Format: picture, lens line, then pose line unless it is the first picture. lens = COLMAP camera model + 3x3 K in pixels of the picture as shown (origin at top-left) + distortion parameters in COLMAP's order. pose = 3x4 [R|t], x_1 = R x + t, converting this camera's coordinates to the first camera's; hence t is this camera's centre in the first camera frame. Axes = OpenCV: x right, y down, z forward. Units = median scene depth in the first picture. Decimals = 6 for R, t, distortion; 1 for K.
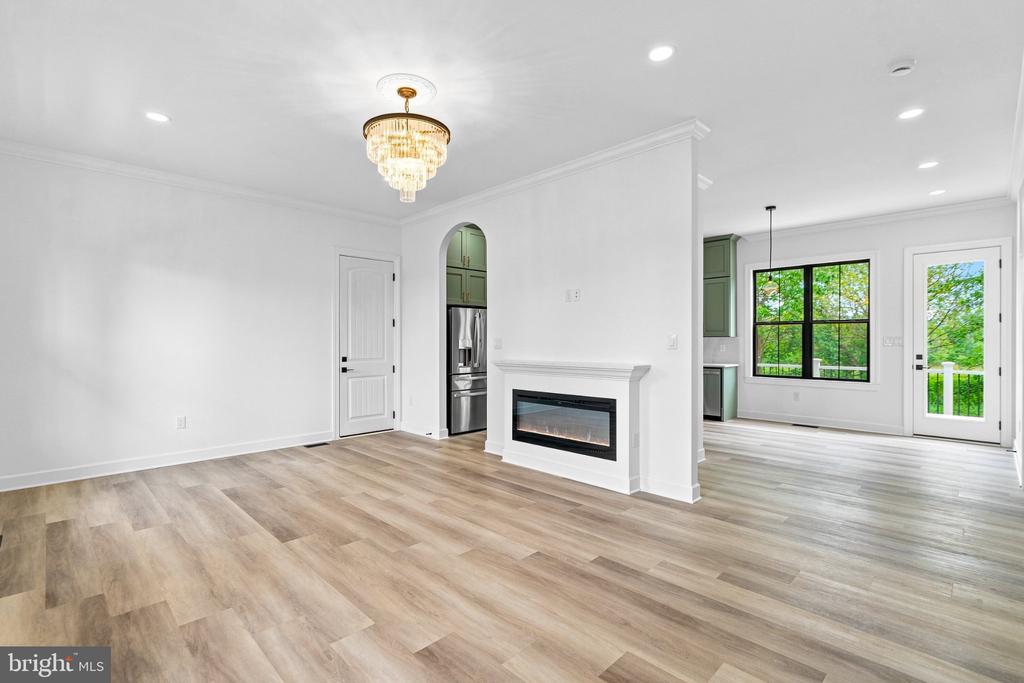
lens RADIAL K [[468.5, 0, 504.7], [0, 468.5, 338.7], [0, 0, 1]] dist [-0.000254, 0.002511]
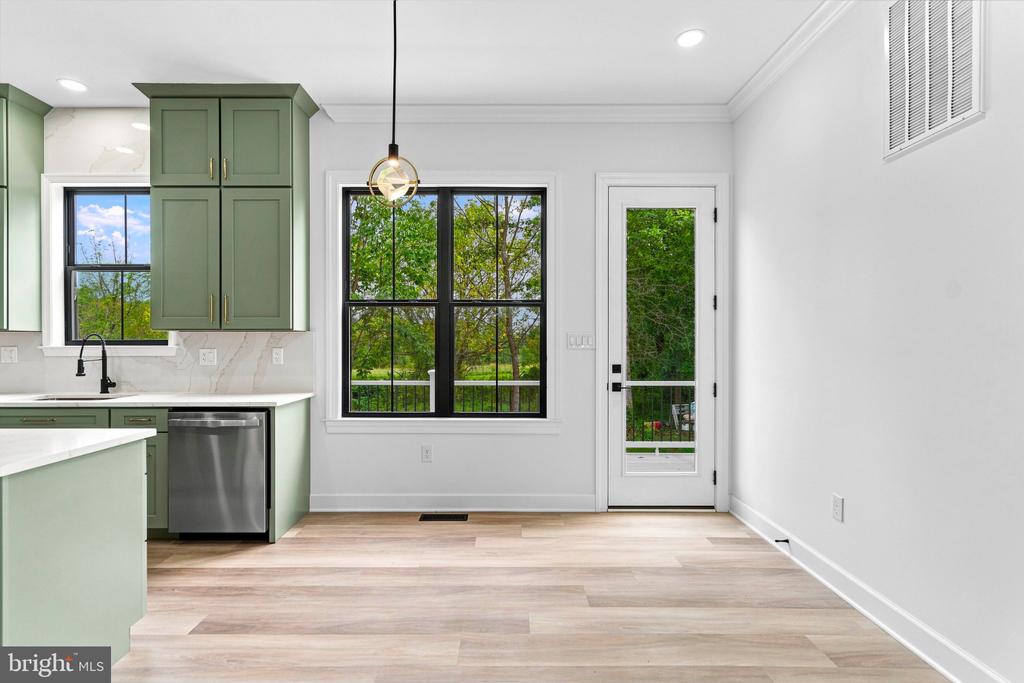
lens RADIAL K [[519.3, 0, 512.0], [0, 519.3, 342.6], [0, 0, 1]] dist [-0.000691, 0.001281]
pose [[0.700752, -0.006490, 0.713376, 0.592662], [-0.002777, 0.999926, 0.011825, 0.001169], [-0.713400, -0.010267, 0.700682, 1.100875]]
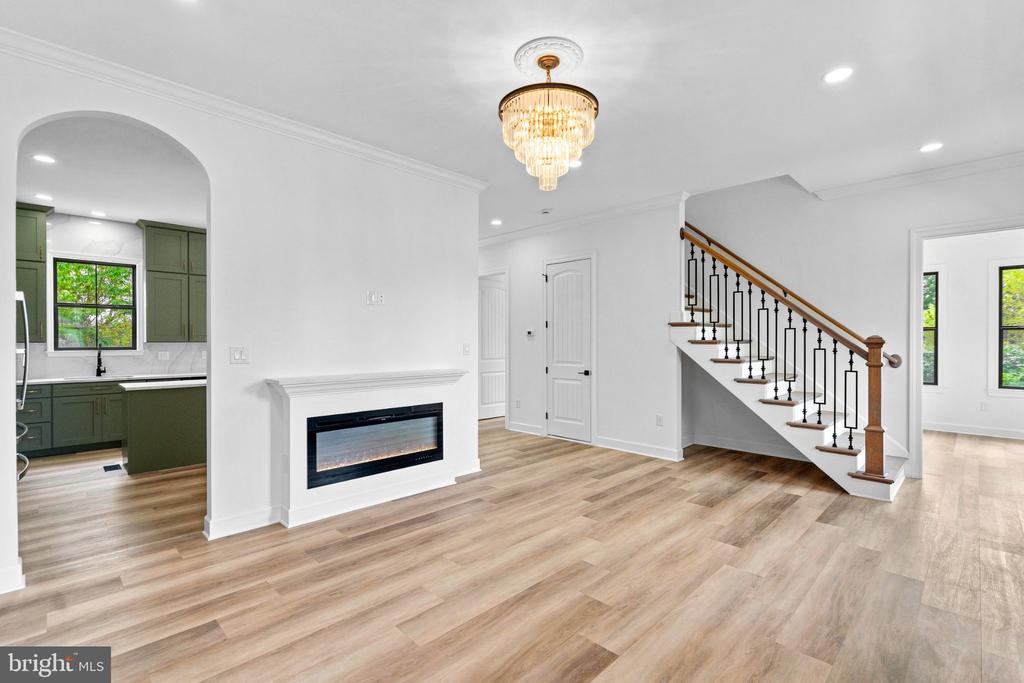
lens RADIAL K [[468.5, 0, 495.8], [0, 468.5, 342.8], [0, 0, 1]] dist [-0.000254, 0.002511]
pose [[0.005148, 0.000271, 0.999987, -0.928718], [-0.003559, 0.999994, -0.000253, -0.010495], [-0.999980, -0.003558, 0.005149, 0.950098]]
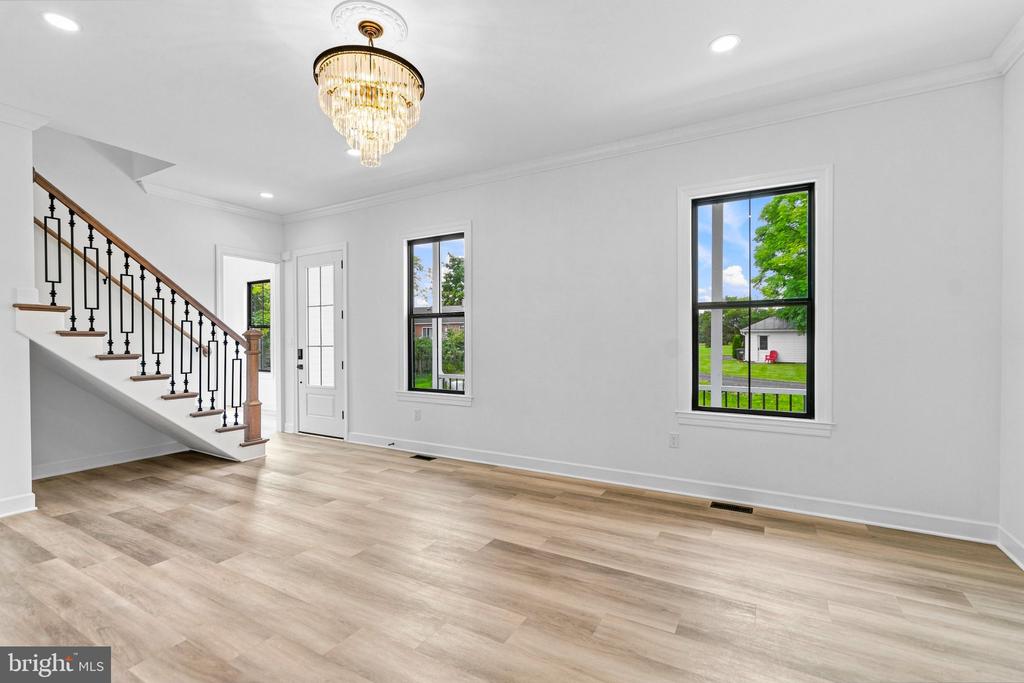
lens RADIAL K [[468.5, 0, 510.1], [0, 468.5, 343.6], [0, 0, 1]] dist [-0.000254, 0.002511]
pose [[-0.963192, 0.008504, -0.268679, -0.192080], [0.006642, 0.999947, 0.007841, 0.004712], [0.268732, 0.005768, -0.963198, 1.601103]]
